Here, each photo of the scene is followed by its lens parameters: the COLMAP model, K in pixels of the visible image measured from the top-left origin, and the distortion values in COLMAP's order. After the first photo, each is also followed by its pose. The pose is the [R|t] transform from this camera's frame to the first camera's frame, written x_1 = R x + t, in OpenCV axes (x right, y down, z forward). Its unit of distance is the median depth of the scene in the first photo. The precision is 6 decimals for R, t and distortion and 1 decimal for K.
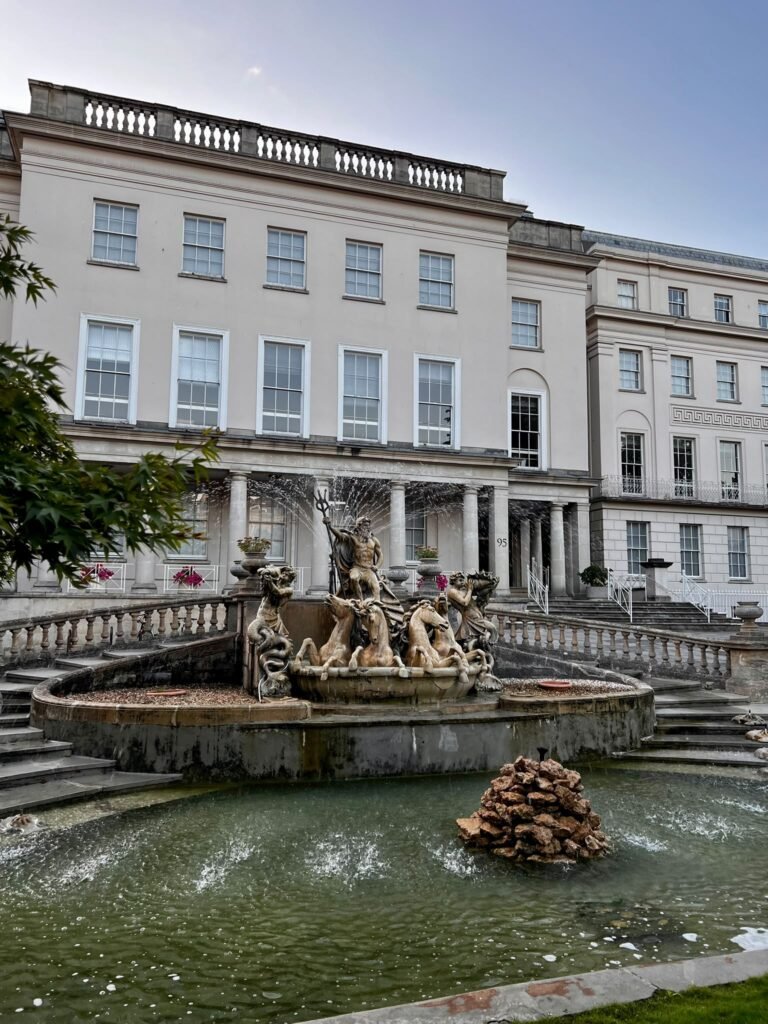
lens RADIAL K [[768.7, 0, 384.0], [0, 768.7, 512.0], [0, 0, 1]] dist [0.070845, -0.086205]
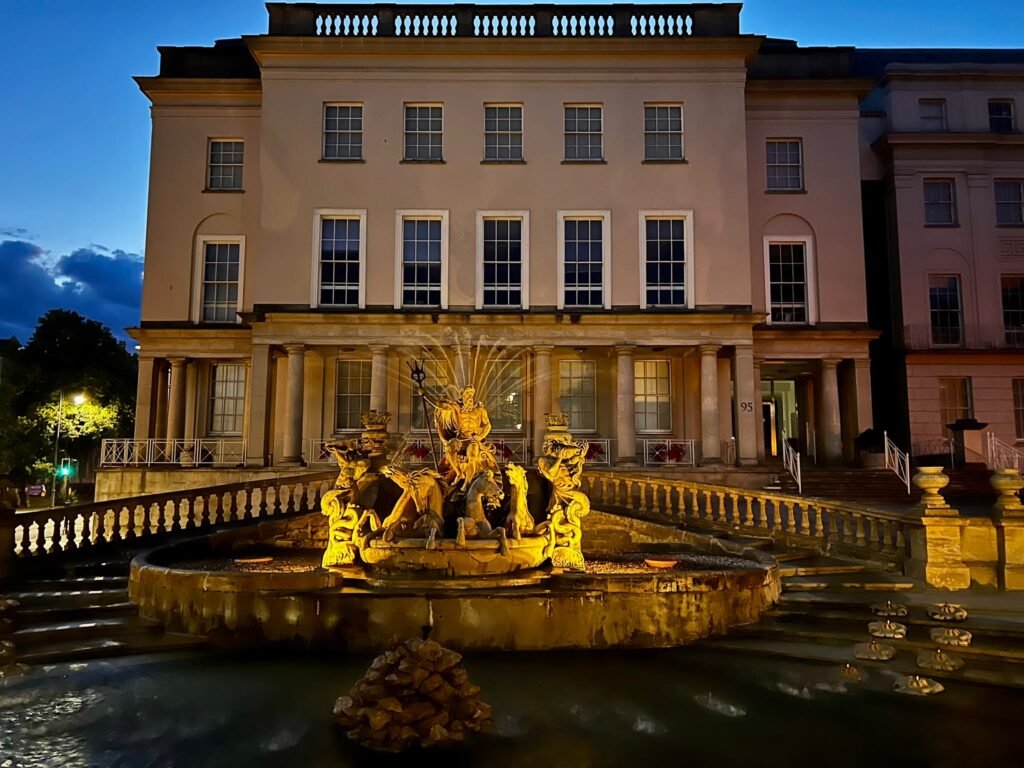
lens RADIAL K [[768.7, 0, 512.0], [0, 768.7, 384.0], [0, 0, 1]] dist [0.070845, -0.086205]
pose [[0.953272, -0.044021, -0.298889, 0.165229], [0.043690, 0.999015, -0.007794, 0.007615], [0.298938, -0.005629, 0.954256, 0.041798]]
